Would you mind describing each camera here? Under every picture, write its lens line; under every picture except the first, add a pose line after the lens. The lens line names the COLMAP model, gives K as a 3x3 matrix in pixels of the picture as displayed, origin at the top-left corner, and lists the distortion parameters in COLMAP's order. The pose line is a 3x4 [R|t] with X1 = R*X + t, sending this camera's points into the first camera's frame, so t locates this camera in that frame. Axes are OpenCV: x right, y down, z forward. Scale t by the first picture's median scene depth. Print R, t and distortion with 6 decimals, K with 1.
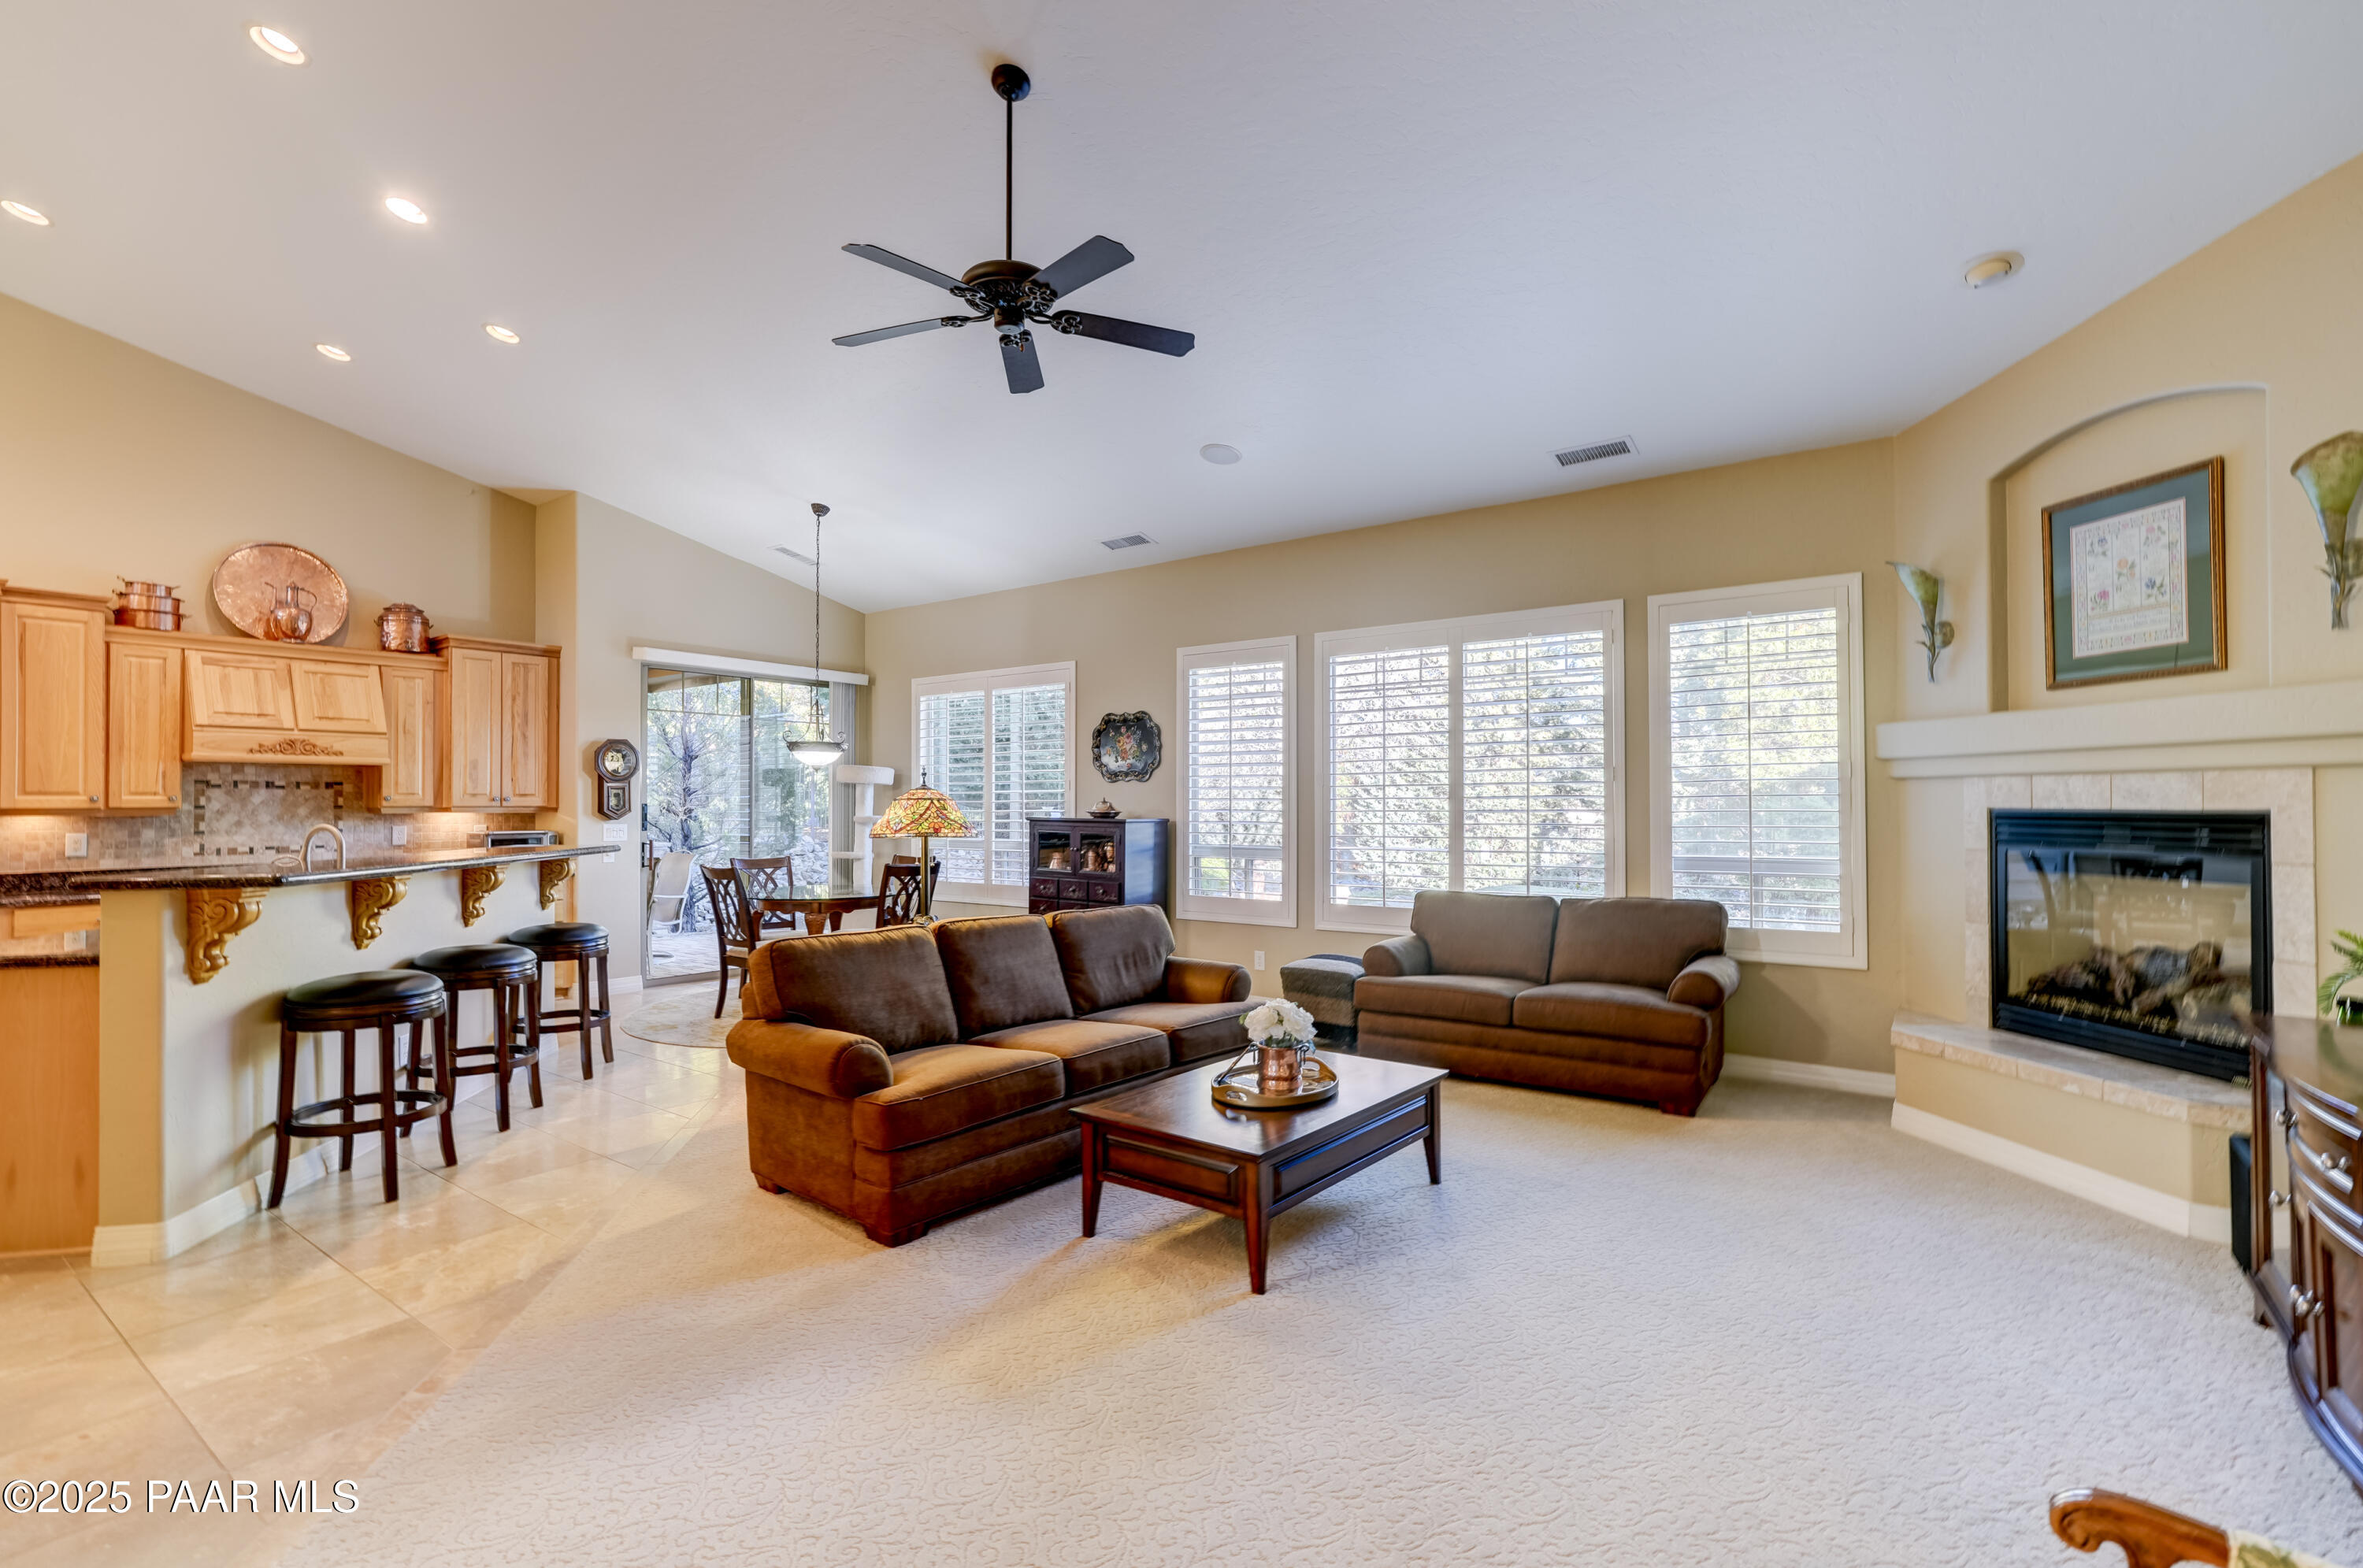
lens RADIAL K [[1068.6, 0, 1178.1], [0, 1068.6, 787.1], [0, 0, 1]] dist [-0.013253, 0.010618]
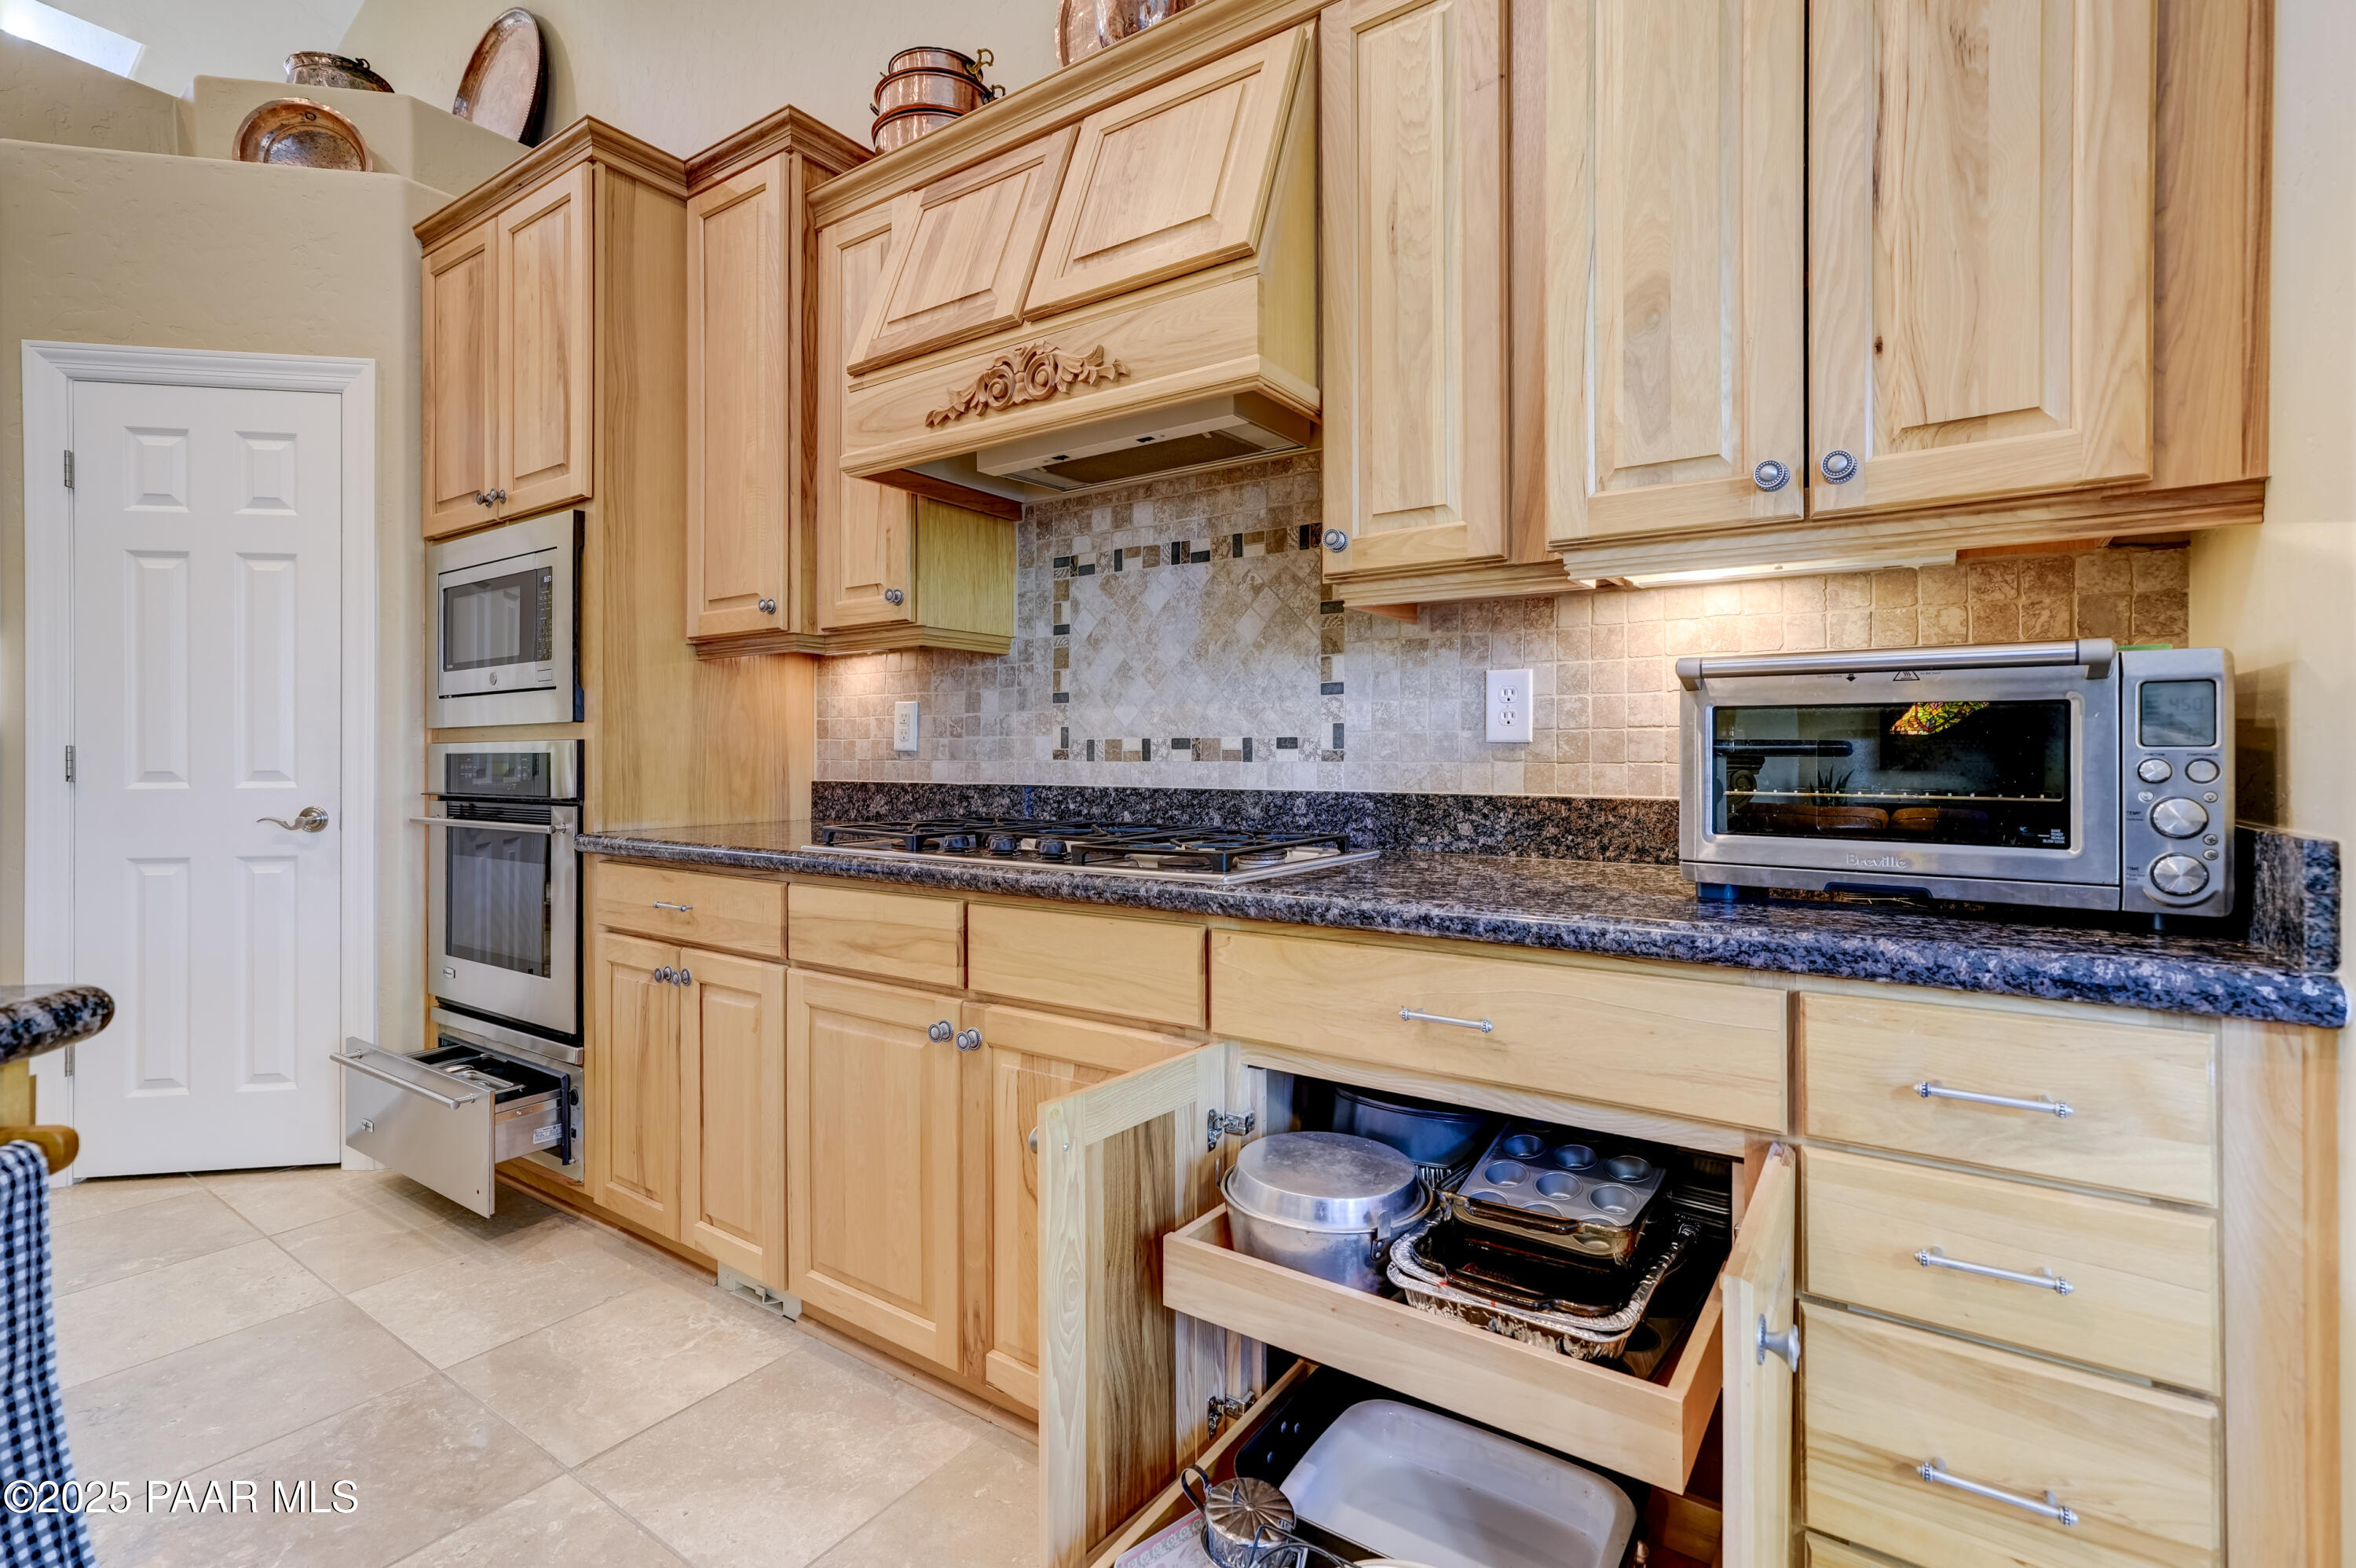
lens RADIAL K [[1065.4, 0, 1179.7], [0, 1065.4, 751.4], [0, 0, 1]] dist [-0.013253, 0.010618]
pose [[0.030261, 0.003175, -0.999537, -0.526501], [0.015853, 0.999868, 0.003656, 0.059389], [0.999416, -0.015956, 0.030206, 1.000687]]
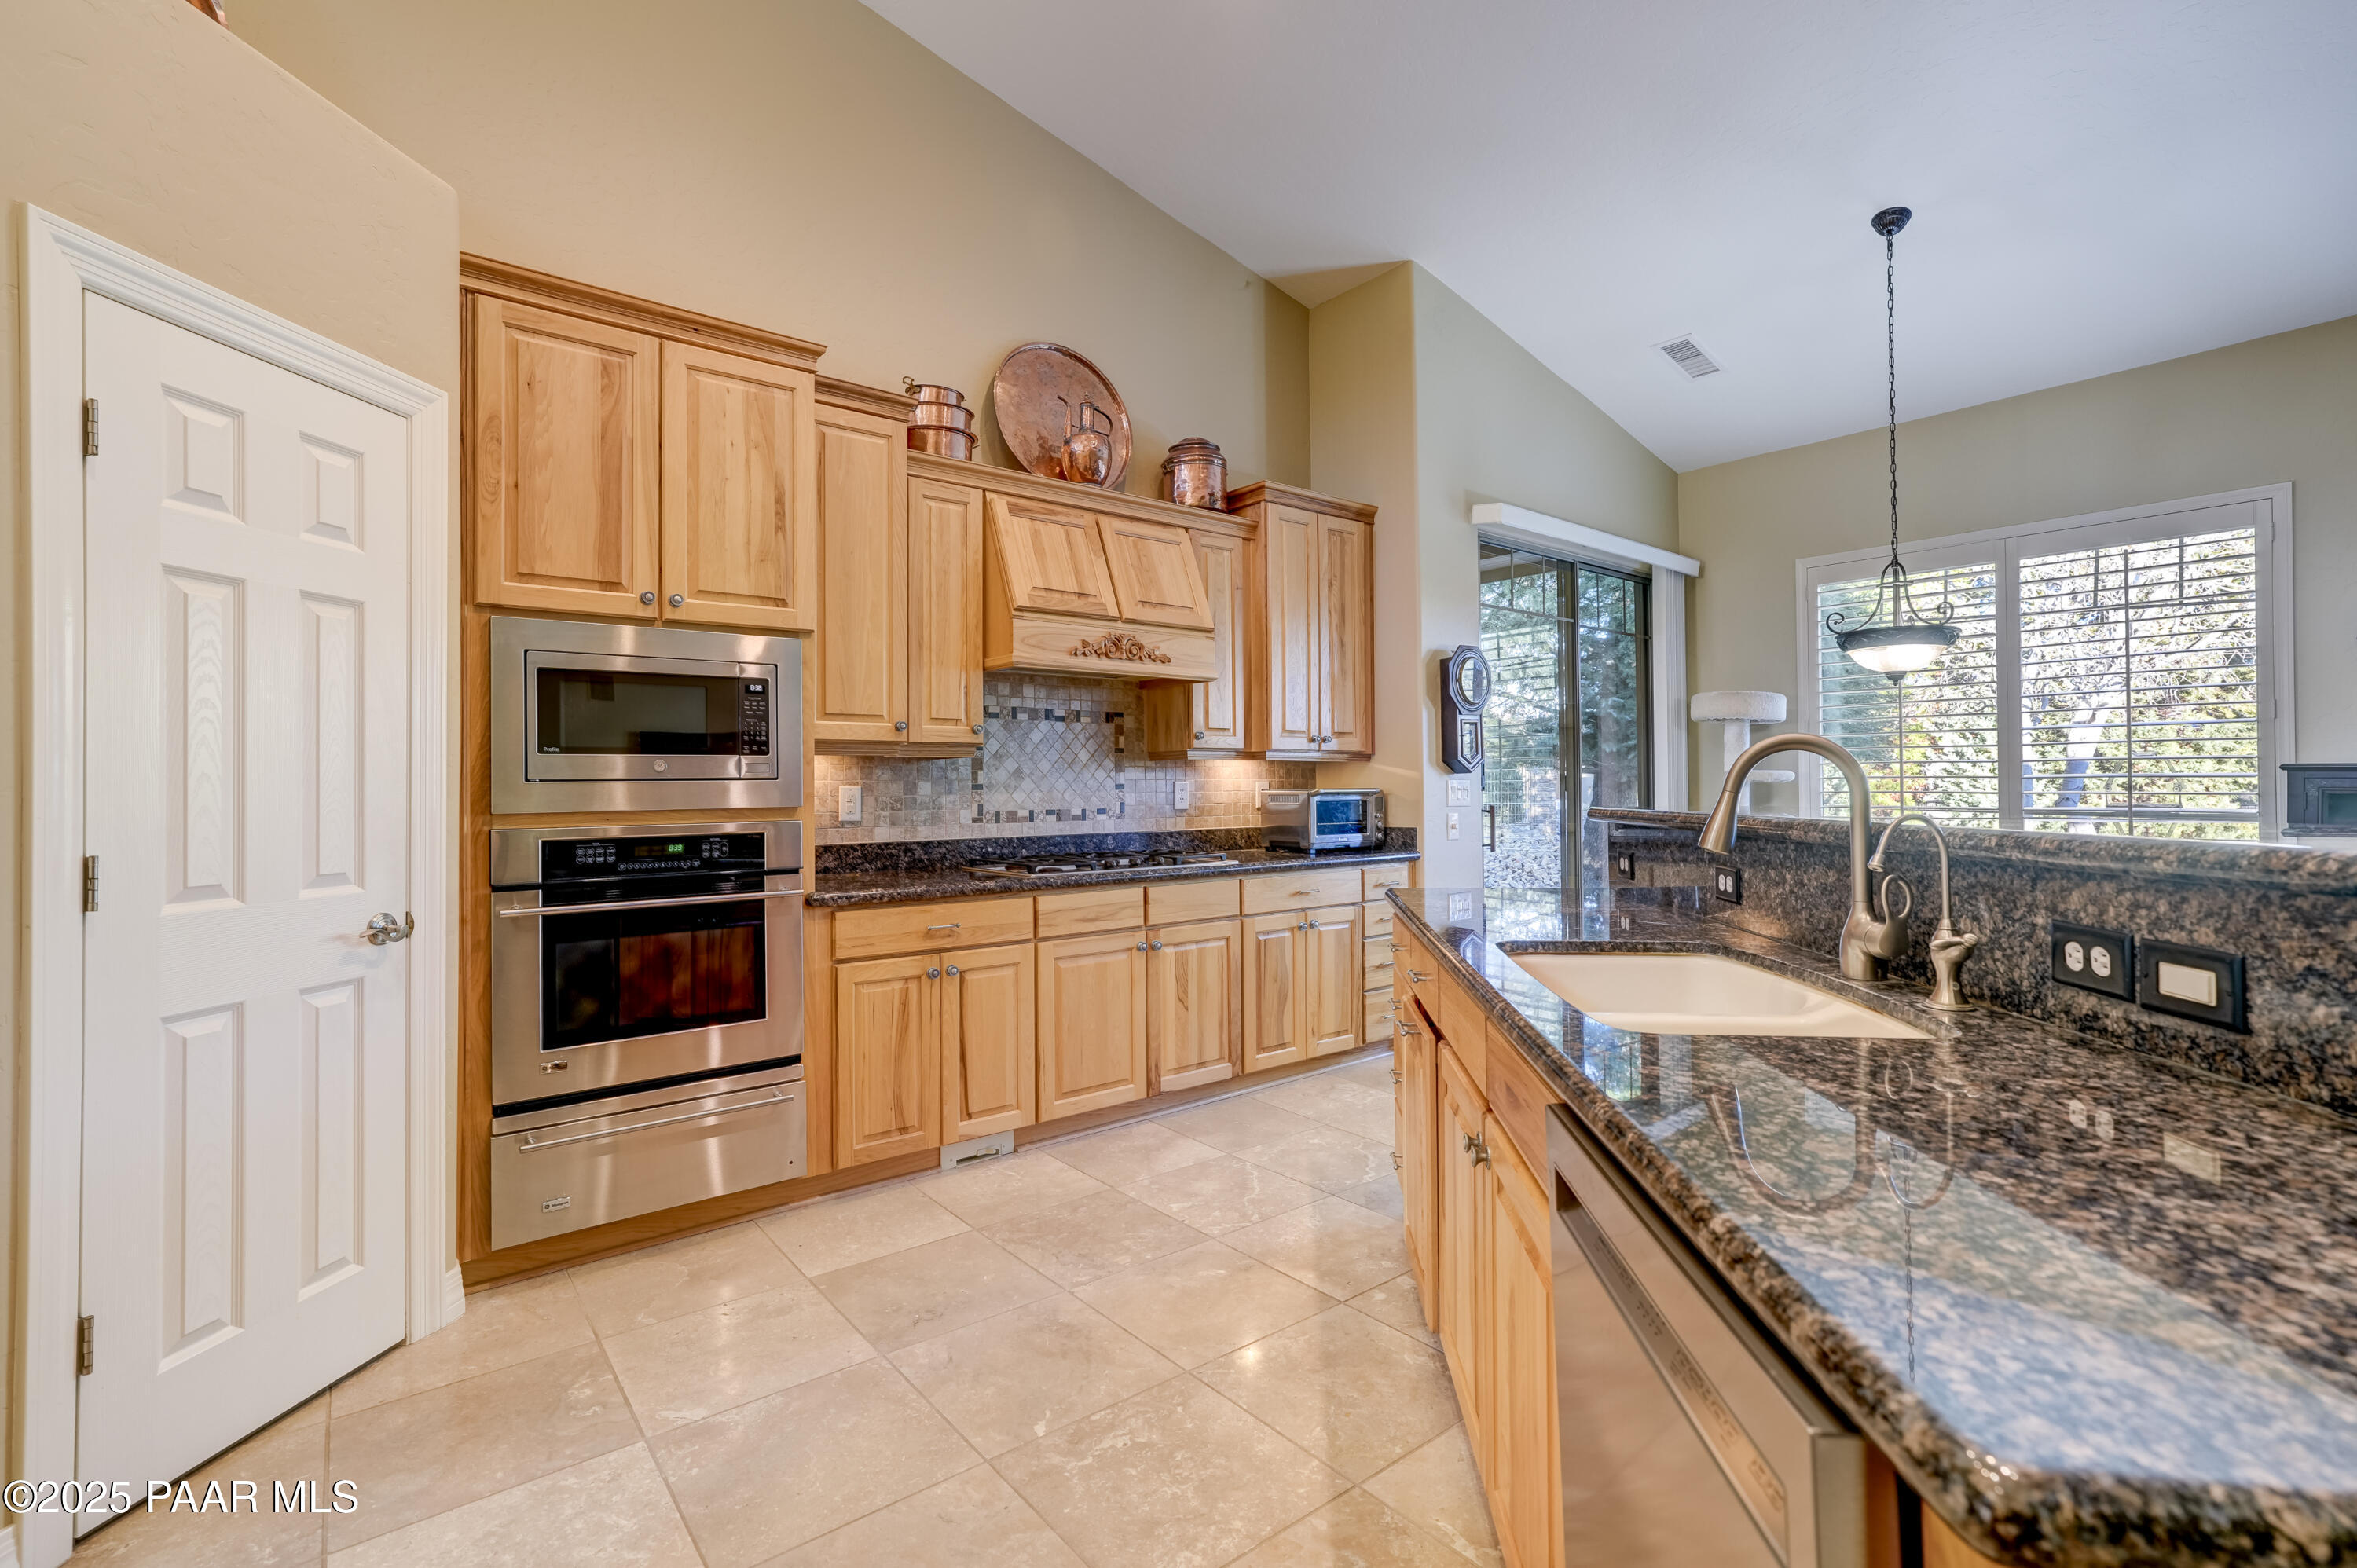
lens RADIAL K [[1065.9, 0, 1174.1], [0, 1065.9, 762.5], [0, 0, 1]] dist [-0.013253, 0.010618]
pose [[0.966929, -0.007389, -0.254941, -0.621573], [0.006007, 0.999963, -0.006198, 0.031772], [0.254977, 0.004461, 0.966937, 0.395811]]
